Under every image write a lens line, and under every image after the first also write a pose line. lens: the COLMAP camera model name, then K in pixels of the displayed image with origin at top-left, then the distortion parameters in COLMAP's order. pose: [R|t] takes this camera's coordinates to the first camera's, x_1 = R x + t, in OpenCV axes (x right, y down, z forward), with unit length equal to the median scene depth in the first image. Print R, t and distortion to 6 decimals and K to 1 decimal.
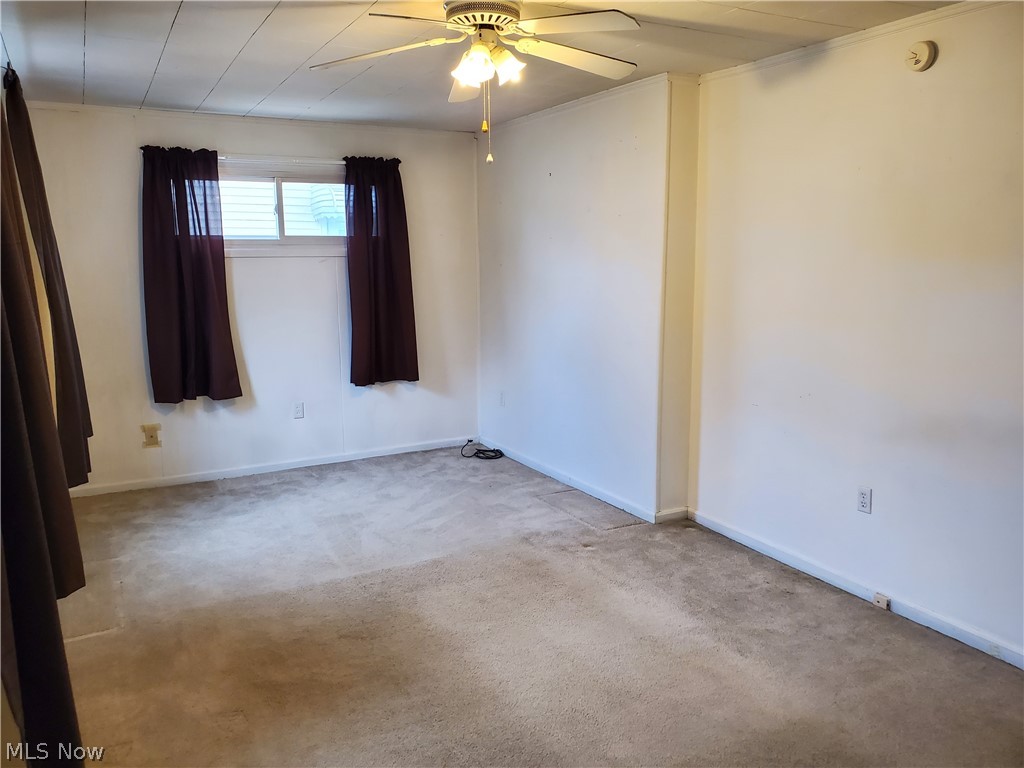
lens RADIAL K [[788.4, 0, 516.3], [0, 788.4, 381.5], [0, 0, 1]] dist [0.050523, -0.043443]
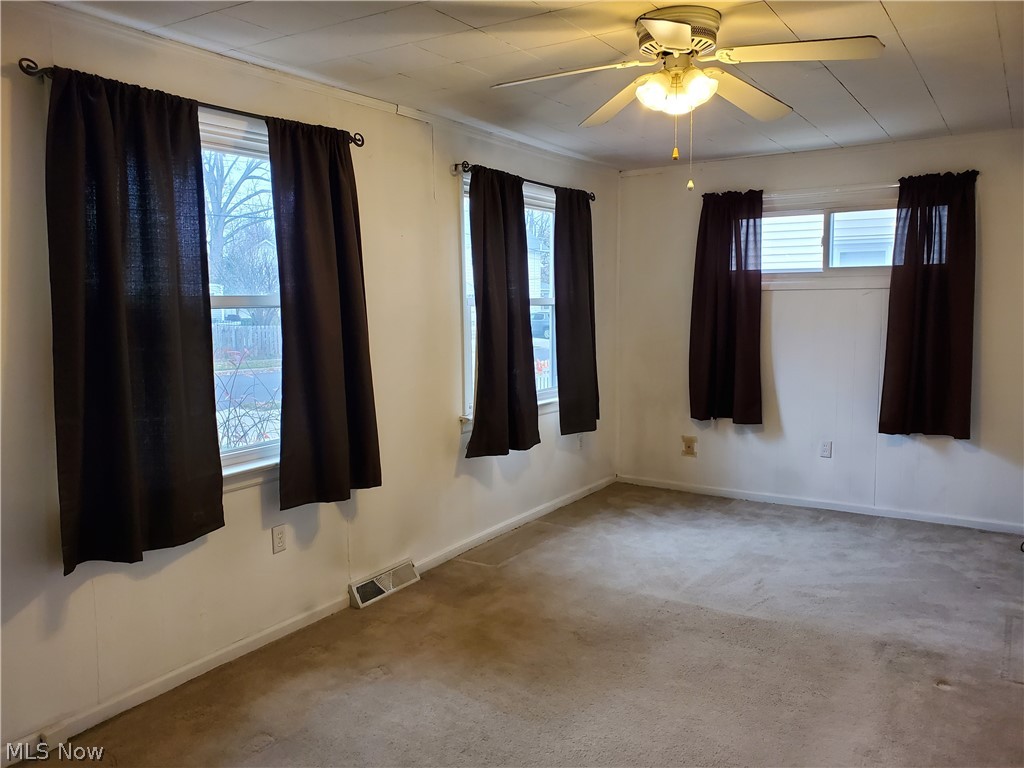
lens RADIAL K [[788.4, 0, 508.3], [0, 788.4, 380.4], [0, 0, 1]] dist [0.050523, -0.043443]
pose [[0.486277, 0.097602, -0.868337, 0.513601], [-0.134603, 0.990248, 0.035926, -0.040575], [0.863375, 0.099411, 0.494672, 0.267791]]
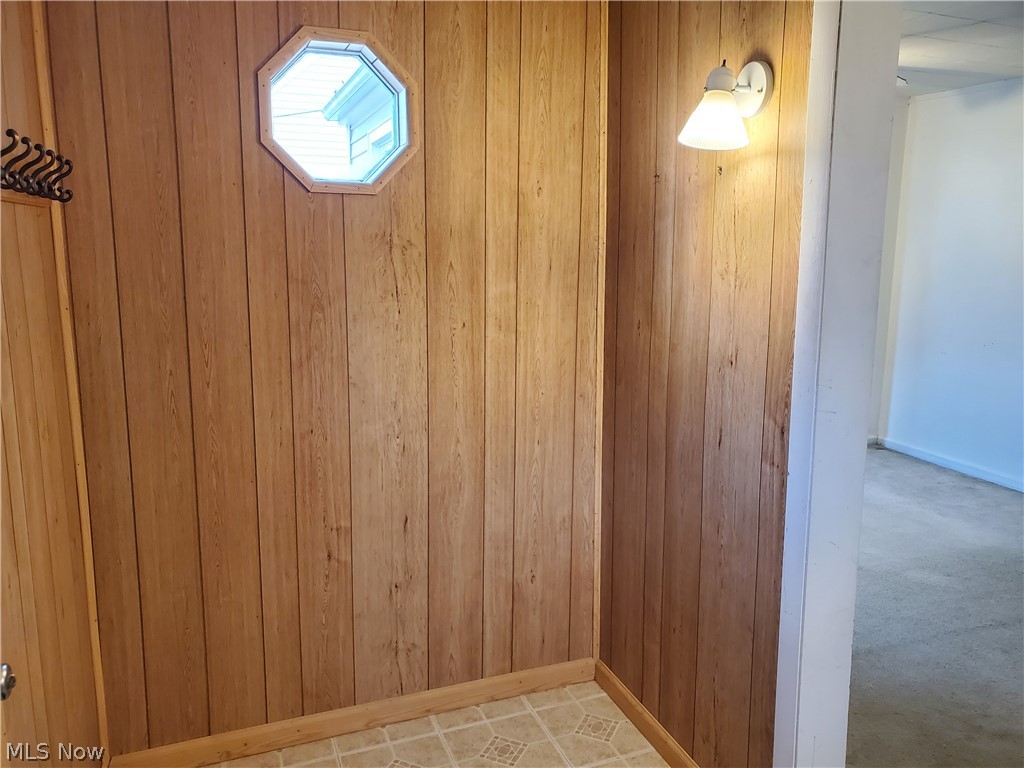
lens RADIAL K [[788.4, 0, 511.8], [0, 788.4, 384.3], [0, 0, 1]] dist [0.050523, -0.043443]
pose [[0.991204, 0.038898, -0.126497, -0.236276], [-0.036454, 0.999102, 0.021577, 0.079708], [0.127222, -0.016776, 0.991732, -0.390793]]
